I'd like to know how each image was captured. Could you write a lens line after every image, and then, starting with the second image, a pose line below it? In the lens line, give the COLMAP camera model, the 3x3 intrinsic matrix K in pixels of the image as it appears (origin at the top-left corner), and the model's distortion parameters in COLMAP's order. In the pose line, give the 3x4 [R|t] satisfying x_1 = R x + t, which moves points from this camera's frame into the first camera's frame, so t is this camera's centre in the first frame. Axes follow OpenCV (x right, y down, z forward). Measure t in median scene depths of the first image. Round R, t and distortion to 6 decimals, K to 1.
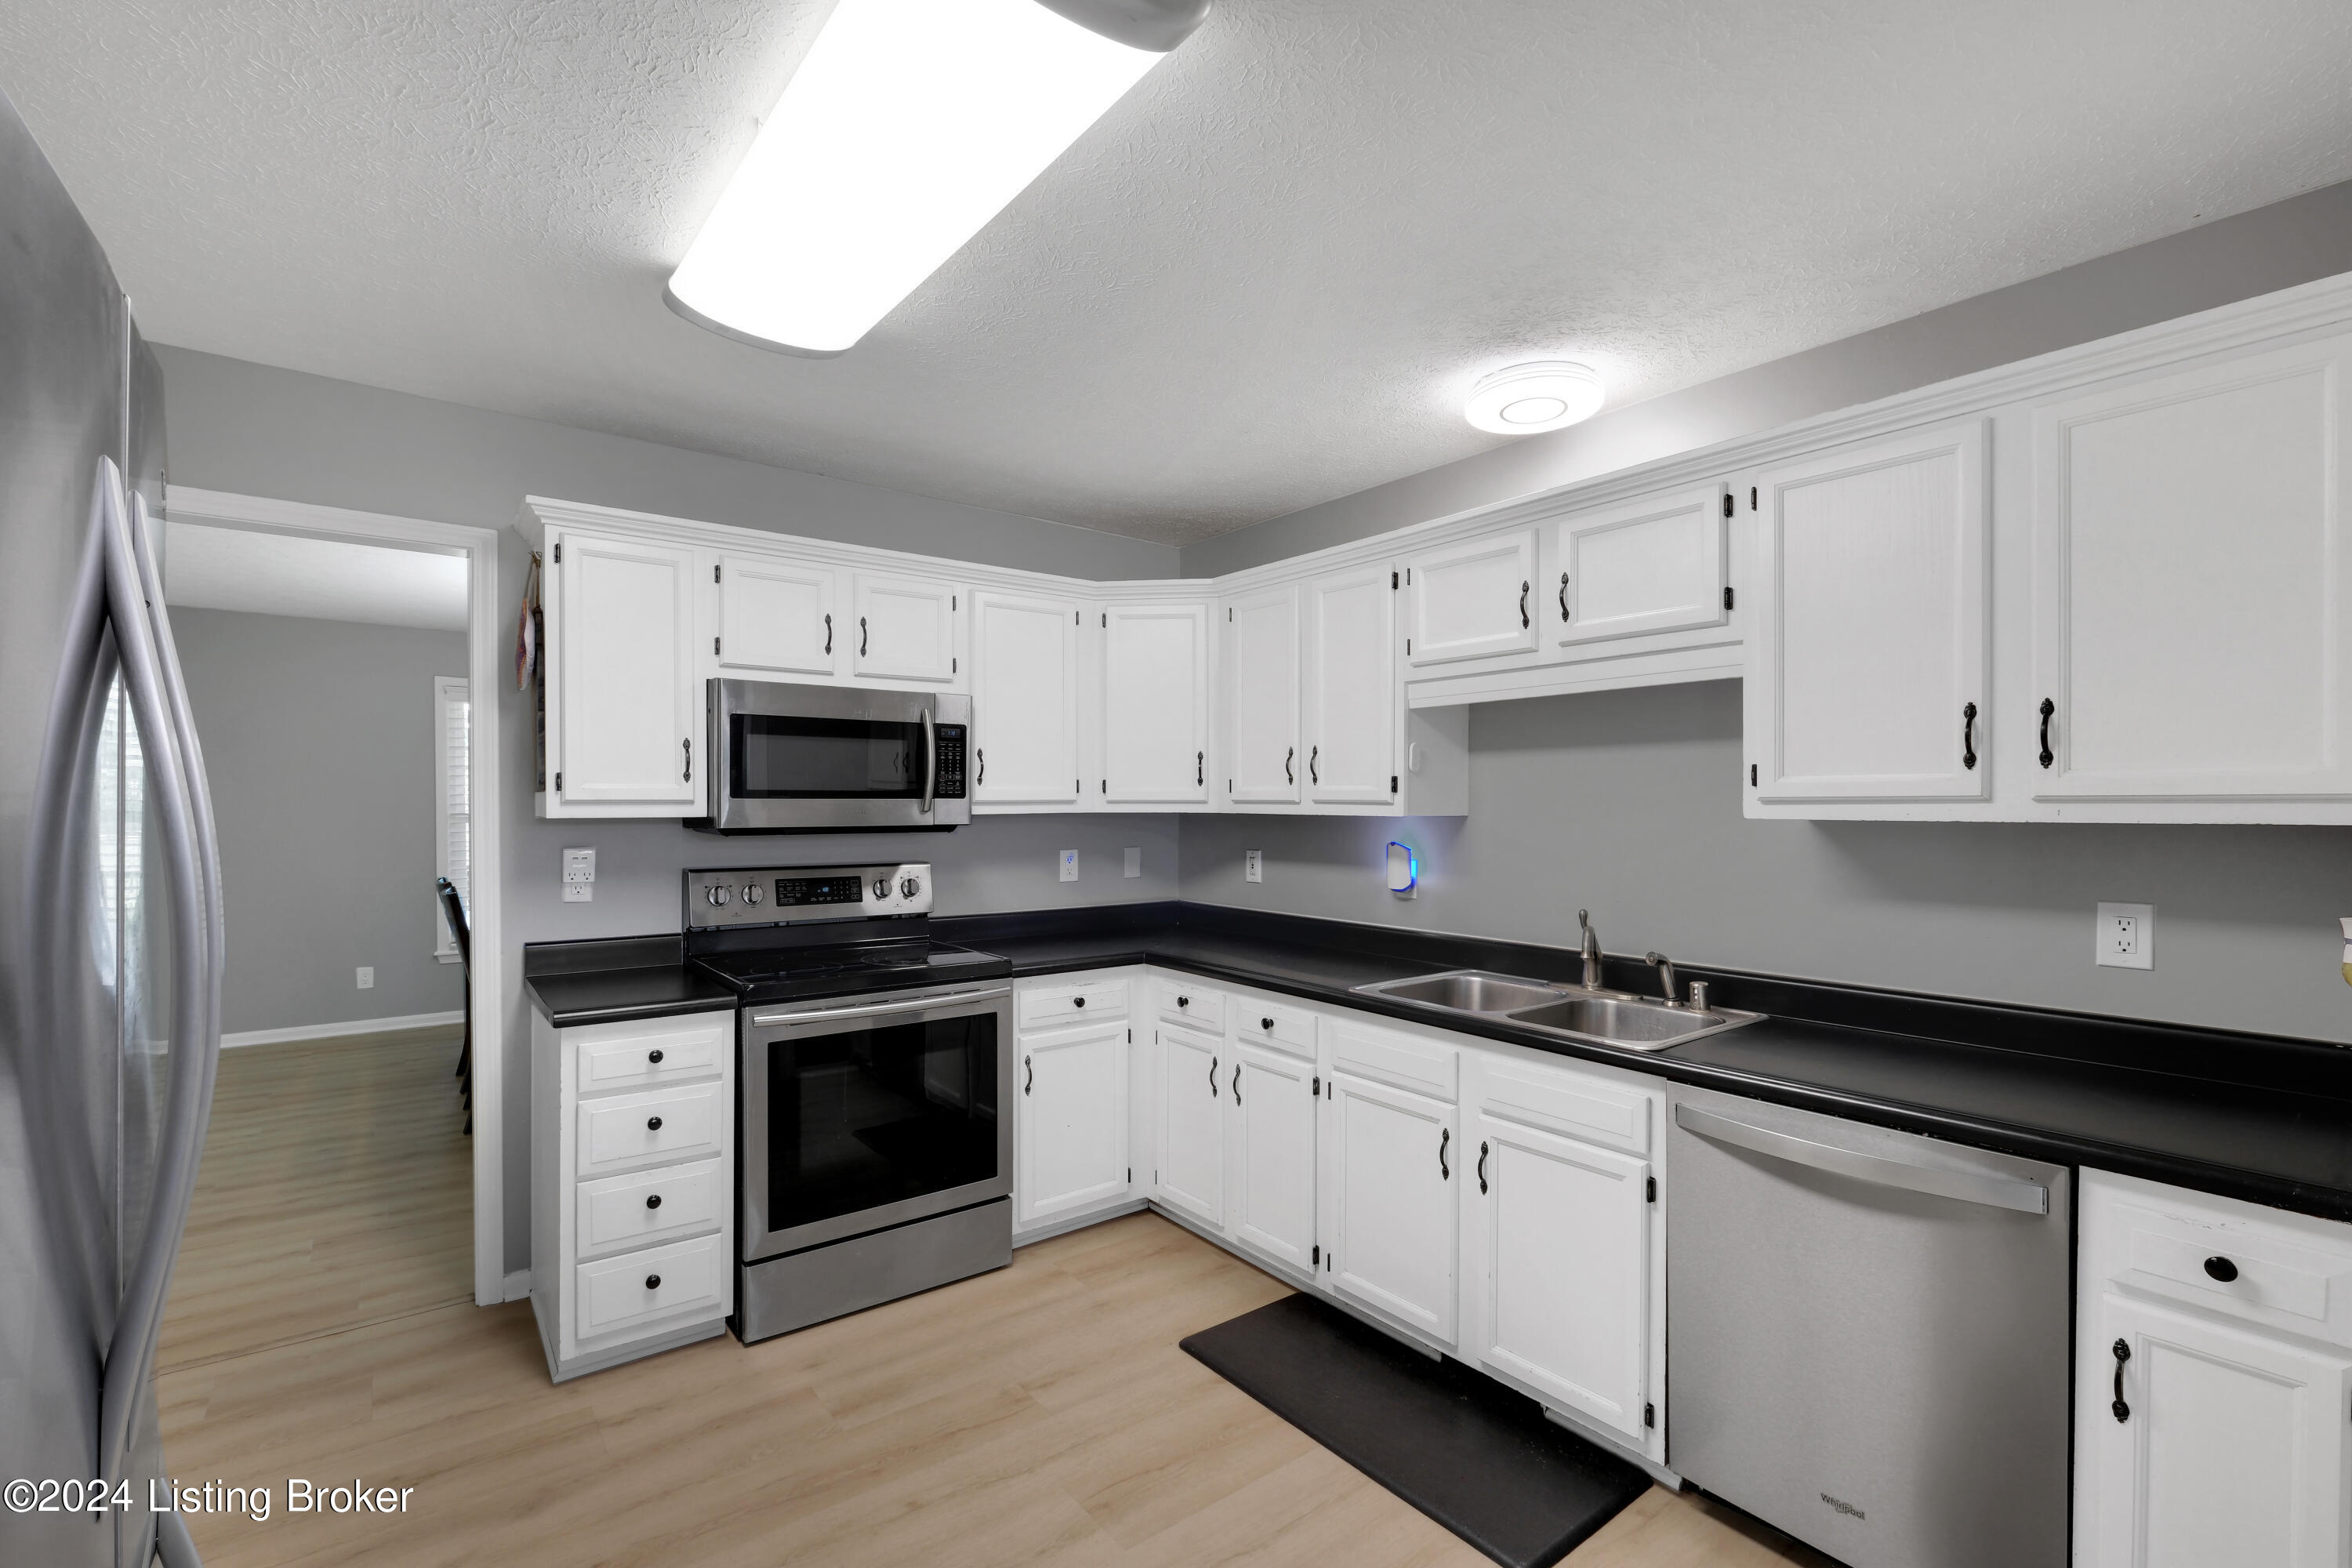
lens RADIAL K [[1020.2, 0, 1139.5], [0, 1020.2, 805.6], [0, 0, 1]] dist [-0.003504, -0.001933]
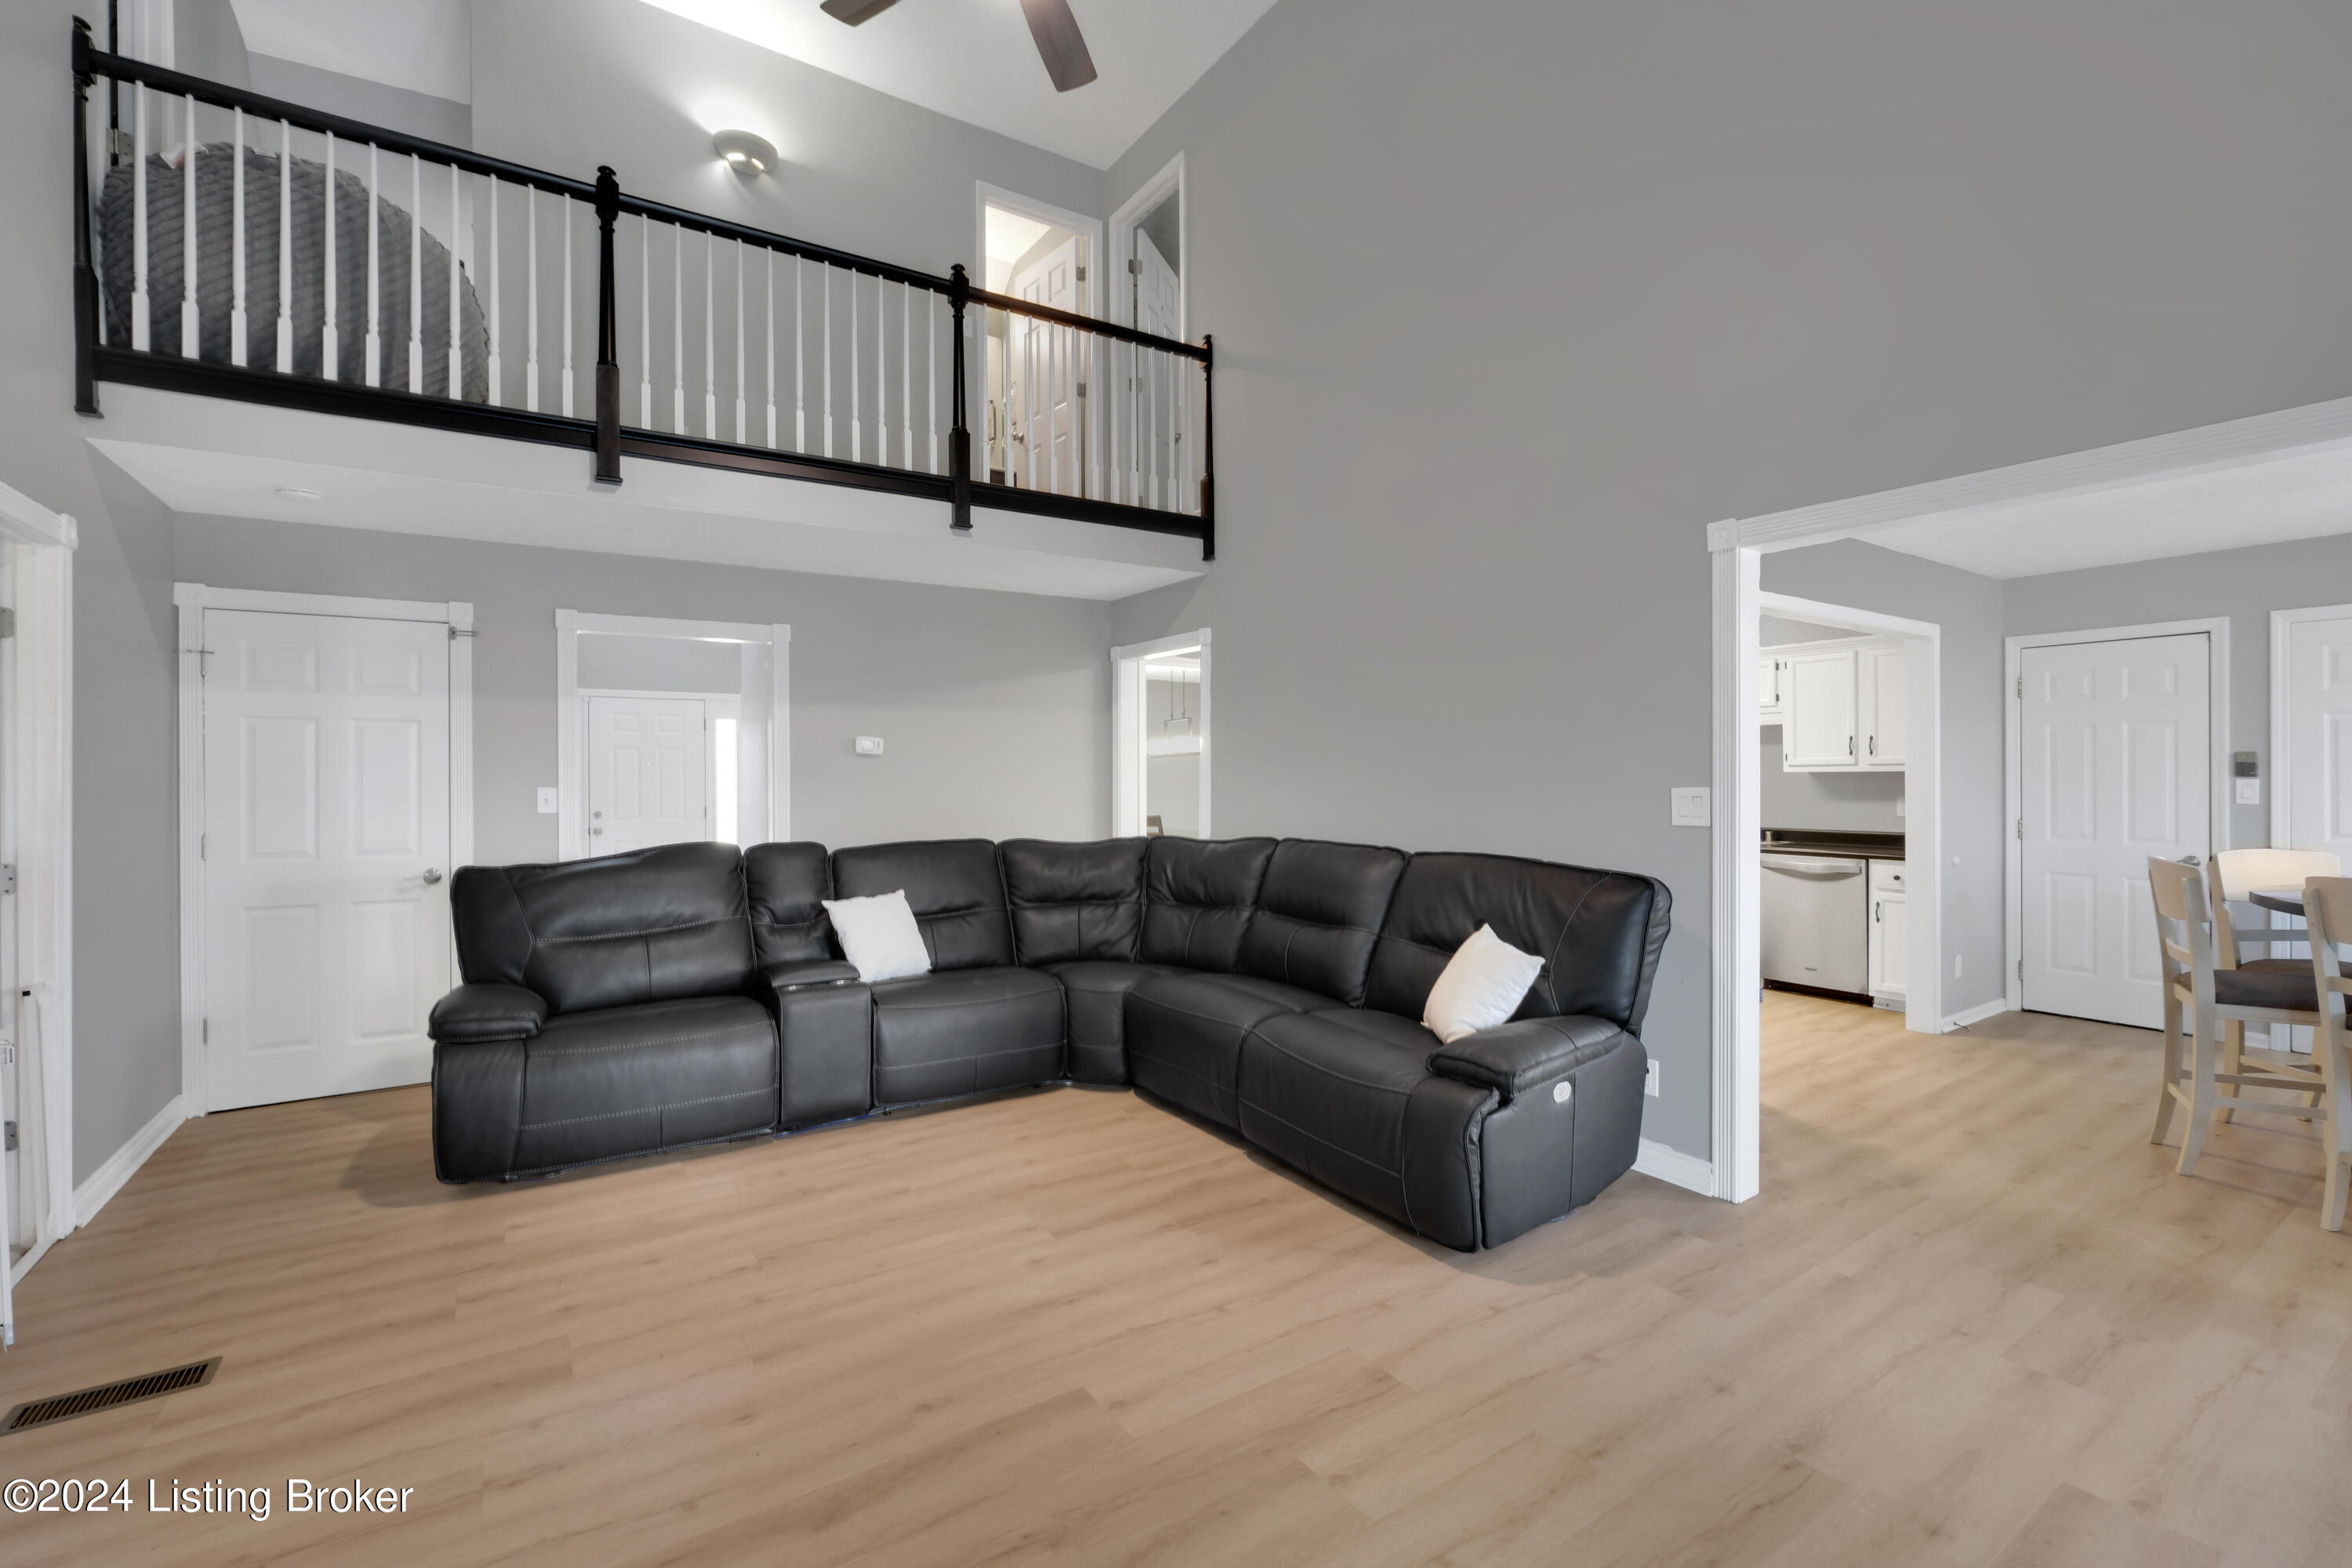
lens RADIAL K [[1020.2, 0, 1178.4], [0, 1020.2, 777.9], [0, 0, 1]] dist [-0.003504, -0.001933]
pose [[0.998988, -0.000808, -0.044978, -0.763567], [0.000606, 0.999990, -0.004505, 0.031280], [0.044981, 0.004473, 0.998978, -1.507570]]
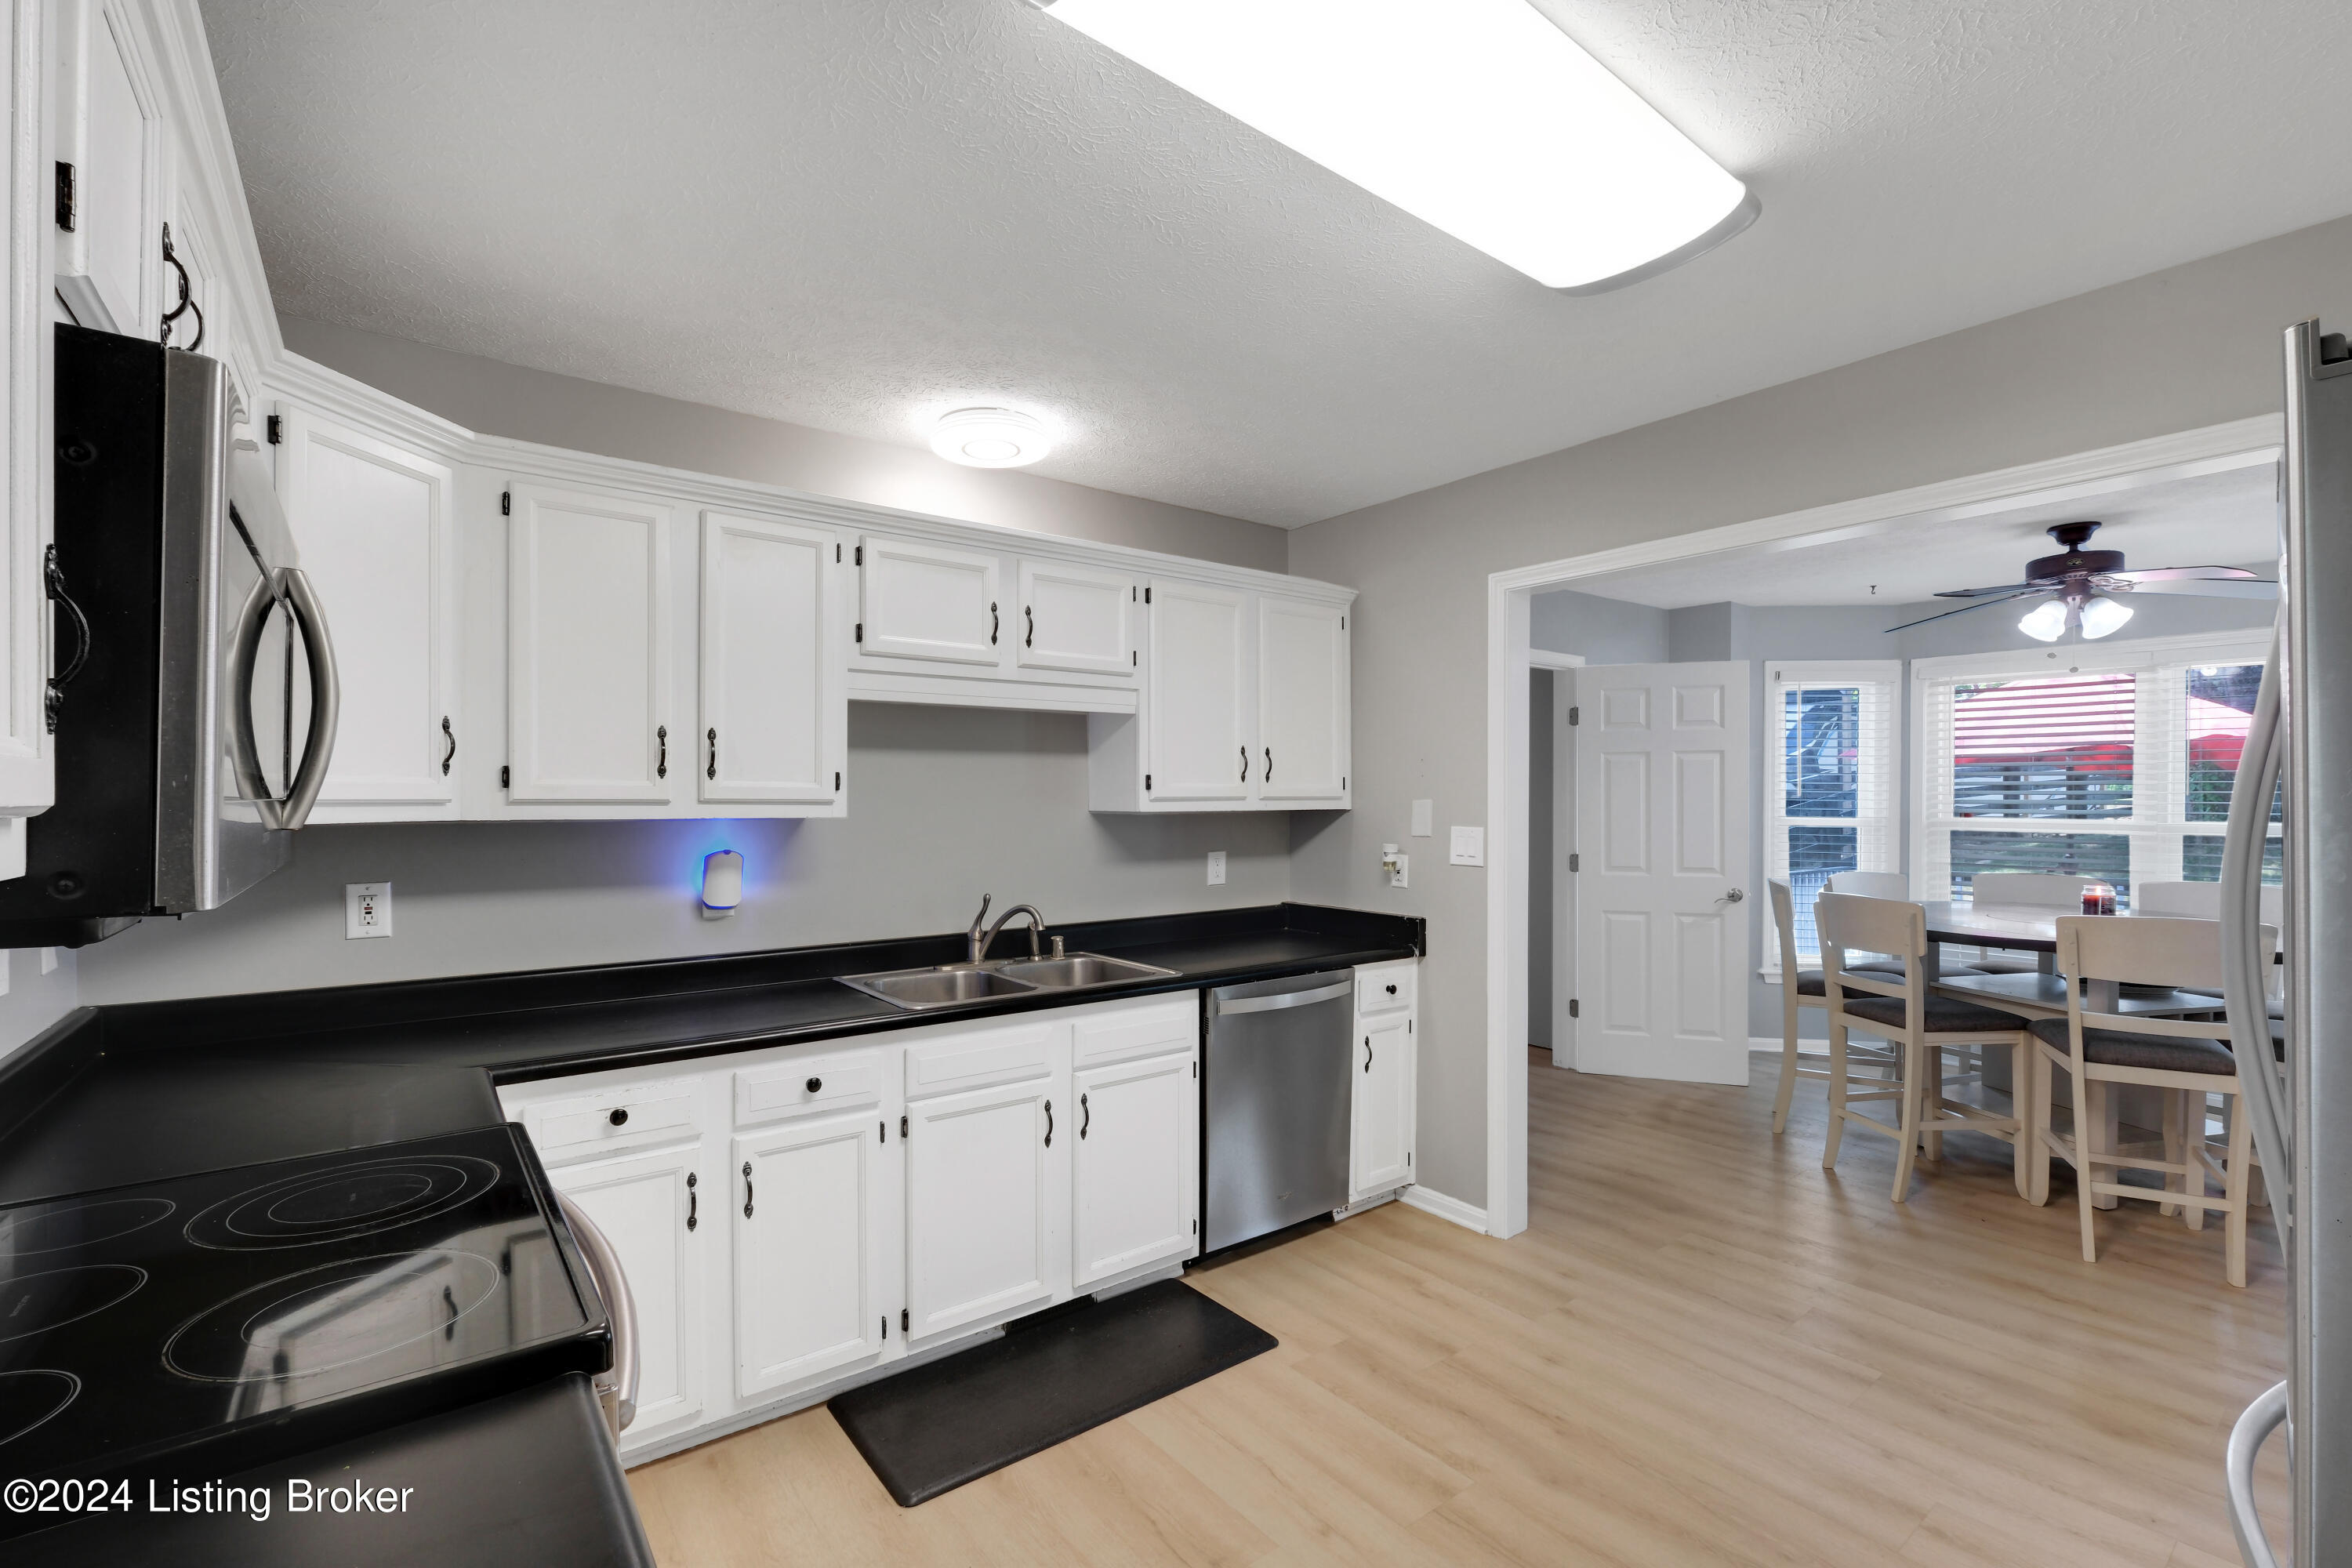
lens RADIAL K [[1020.2, 0, 1179.6], [0, 1020.2, 807.2], [0, 0, 1]] dist [-0.003504, -0.001933]
pose [[-0.014735, -0.005926, 0.999874, -0.641571], [0.006774, 0.999959, 0.006026, -0.001373], [-0.999868, 0.006862, -0.014695, 0.708723]]
